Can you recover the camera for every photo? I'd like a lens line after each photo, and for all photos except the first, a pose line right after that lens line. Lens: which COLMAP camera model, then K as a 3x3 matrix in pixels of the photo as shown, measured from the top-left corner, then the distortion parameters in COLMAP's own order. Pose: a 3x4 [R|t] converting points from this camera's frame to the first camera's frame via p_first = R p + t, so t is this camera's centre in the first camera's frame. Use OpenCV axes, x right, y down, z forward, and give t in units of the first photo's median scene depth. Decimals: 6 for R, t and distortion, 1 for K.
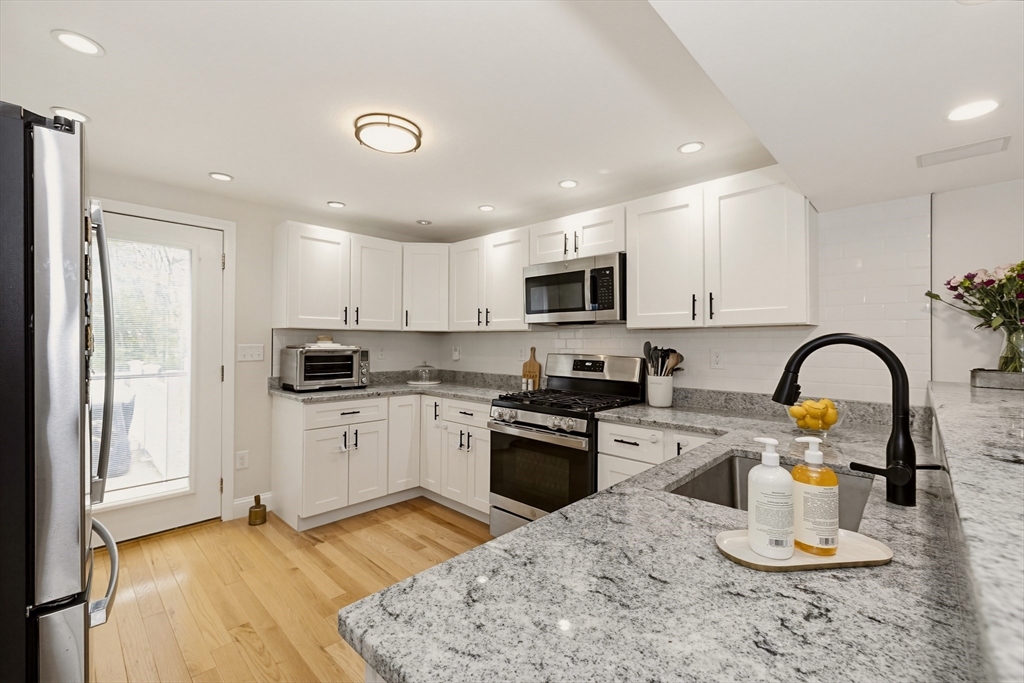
lens RADIAL K [[438.9, 0, 515.7], [0, 438.9, 338.6], [0, 0, 1]] dist [-0.000683, -0.000227]
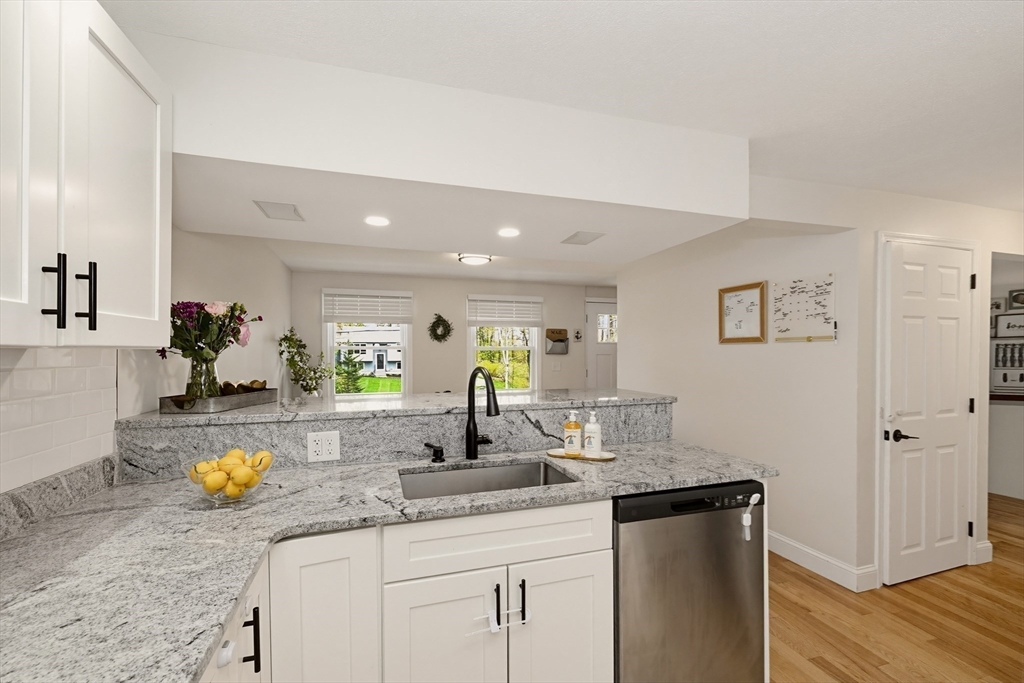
lens RADIAL K [[438.9, 0, 517.5], [0, 438.9, 356.0], [0, 0, 1]] dist [-0.000683, -0.000227]
pose [[-0.877472, -0.006691, 0.479582, -0.059796], [-0.008445, 0.999963, -0.001499, -0.018590], [-0.479554, -0.005366, -0.877496, 0.934343]]
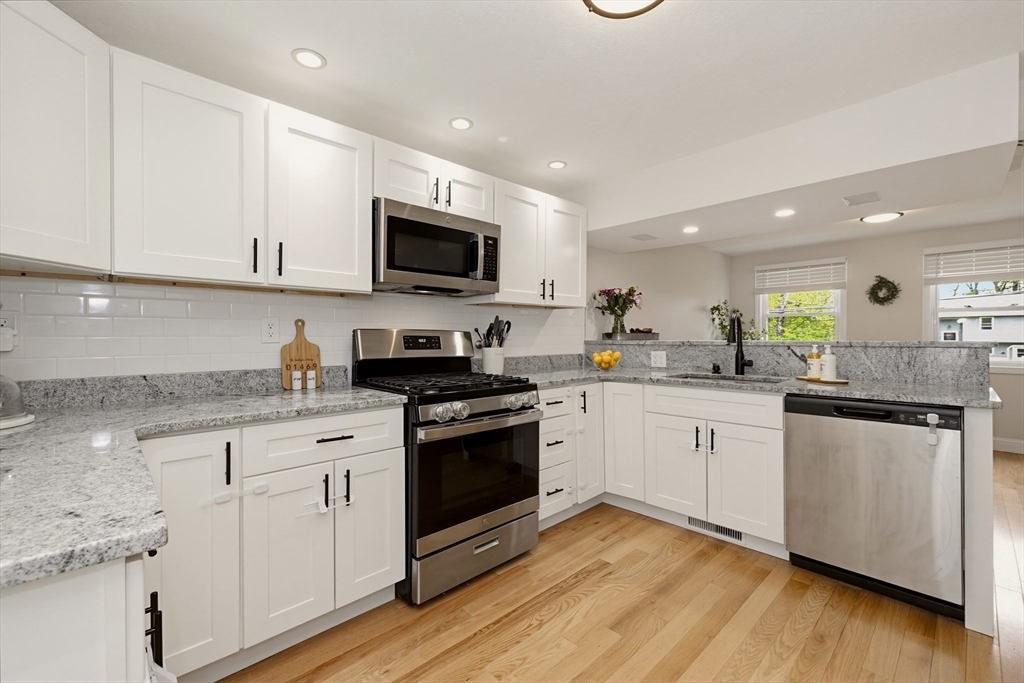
lens RADIAL K [[438.9, 0, 510.2], [0, 438.9, 337.9], [0, 0, 1]] dist [-0.000683, -0.000227]
pose [[0.043634, -0.009933, 0.998998, -0.712092], [-0.007199, 0.999921, 0.010257, 0.046940], [-0.999022, -0.007639, 0.043559, 0.860288]]
